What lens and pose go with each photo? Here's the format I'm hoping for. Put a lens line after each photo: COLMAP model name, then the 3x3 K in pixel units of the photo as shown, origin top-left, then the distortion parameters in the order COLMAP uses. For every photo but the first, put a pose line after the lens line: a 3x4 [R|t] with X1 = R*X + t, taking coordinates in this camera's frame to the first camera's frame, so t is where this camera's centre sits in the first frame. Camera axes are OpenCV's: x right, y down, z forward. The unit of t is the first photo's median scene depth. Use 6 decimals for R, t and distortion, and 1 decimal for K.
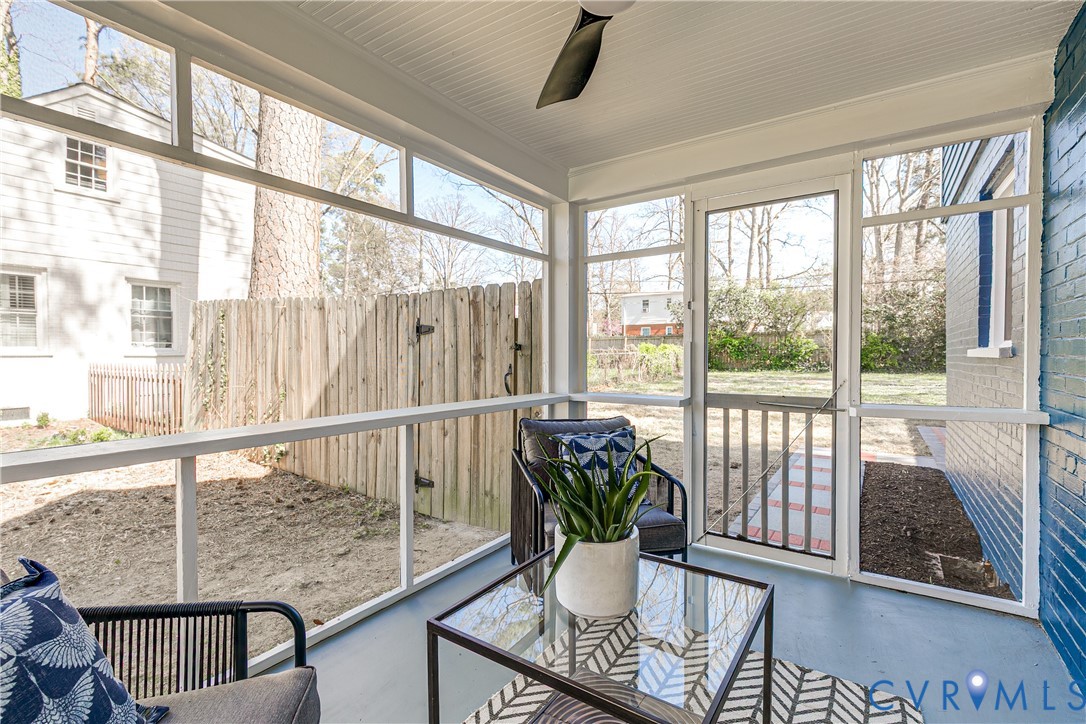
lens RADIAL K [[500.3, 0, 546.6], [0, 500.3, 352.1], [0, 0, 1]] dist [0.003609, 0.000723]
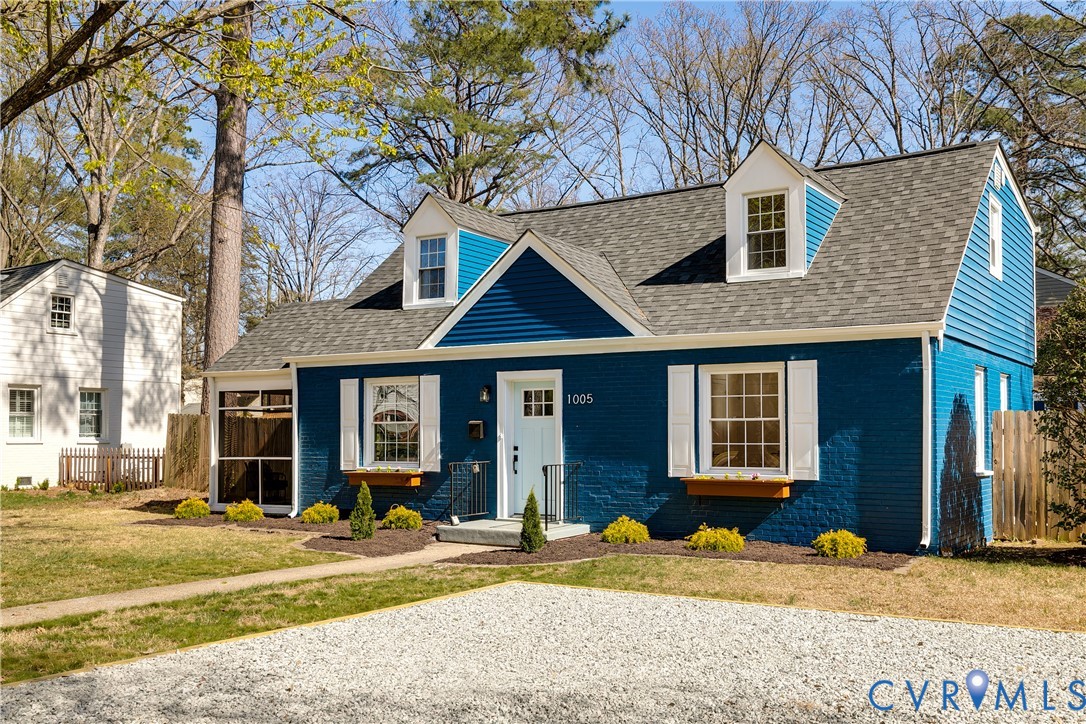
lens RADIAL K [[1096.5, 0, 541.8], [0, 1096.5, 370.7], [0, 0, 1]] dist [0.007173, 0.000000]
pose [[0.999804, -0.010883, 0.016528, 0.621585], [0.011628, 0.998889, -0.045674, -0.063346], [-0.016013, 0.045857, 0.998820, -3.226482]]
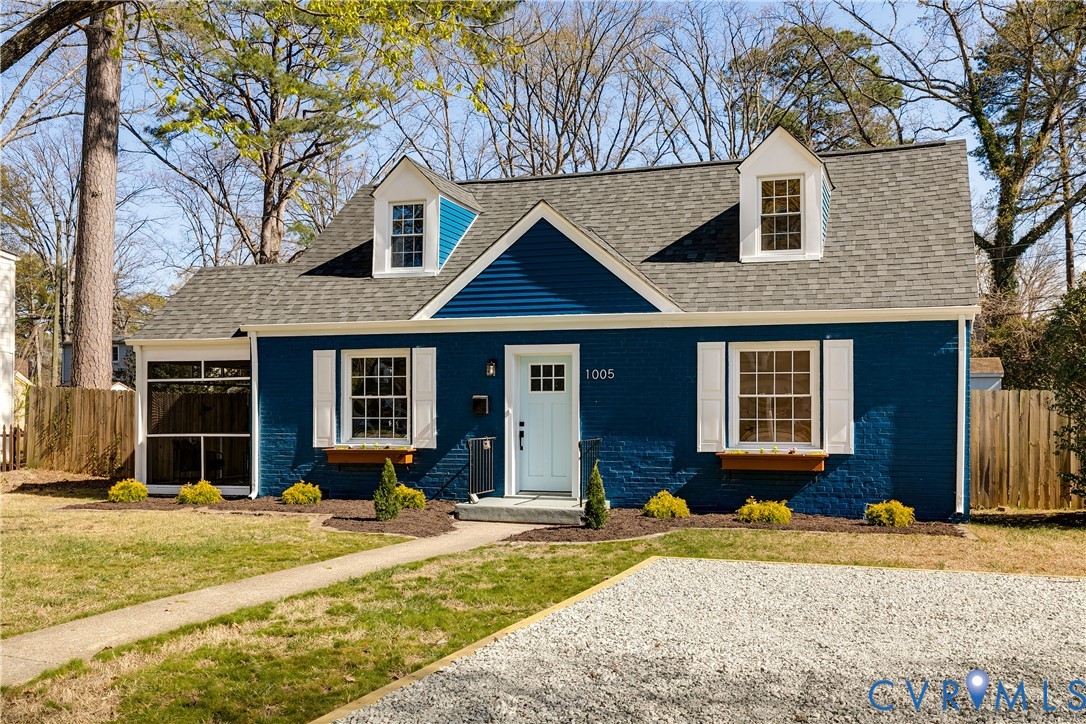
lens RADIAL K [[1096.5, 0, 565.5], [0, 1096.5, 369.8], [0, 0, 1]] dist [0.007173, 0.000000]
pose [[0.963214, 0.002266, 0.268725, 0.000824], [0.004794, 0.999661, -0.025611, -0.058815], [-0.268692, 0.025957, 0.962876, -3.094569]]
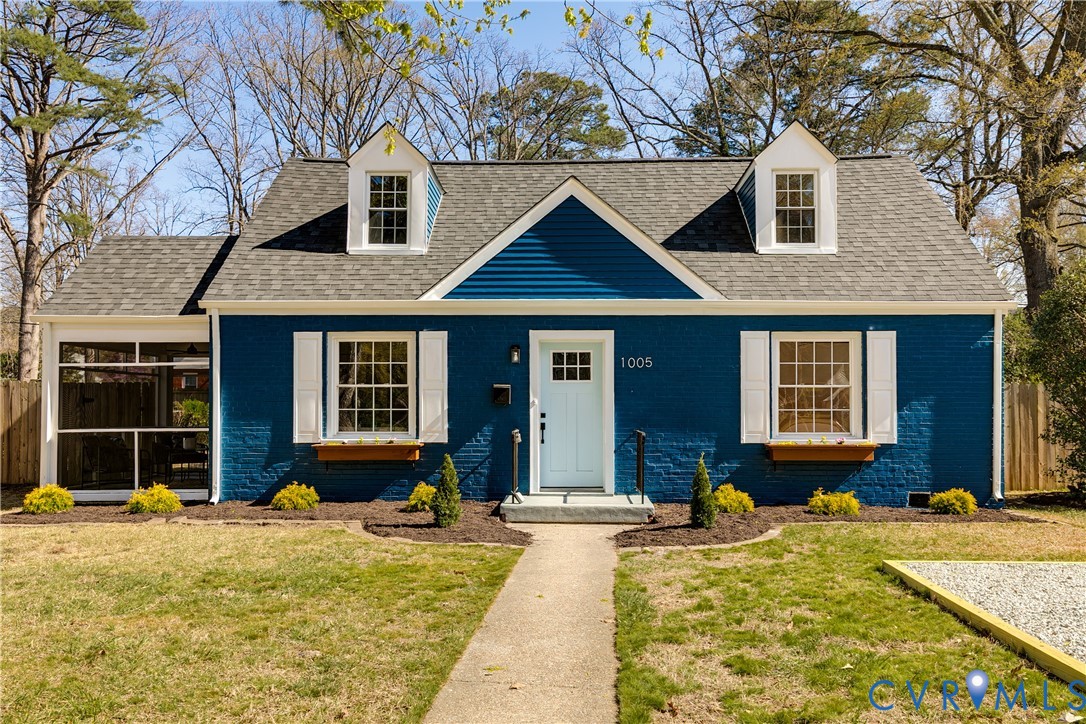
lens RADIAL K [[940.5, 0, 560.0], [0, 940.5, 367.5], [0, 0, 1]] dist [-0.002322, 0.005102]
pose [[0.834910, 0.015869, 0.550158, -0.513905], [0.001017, 0.999538, -0.030374, -0.039912], [-0.550386, 0.025919, 0.834508, -2.315545]]
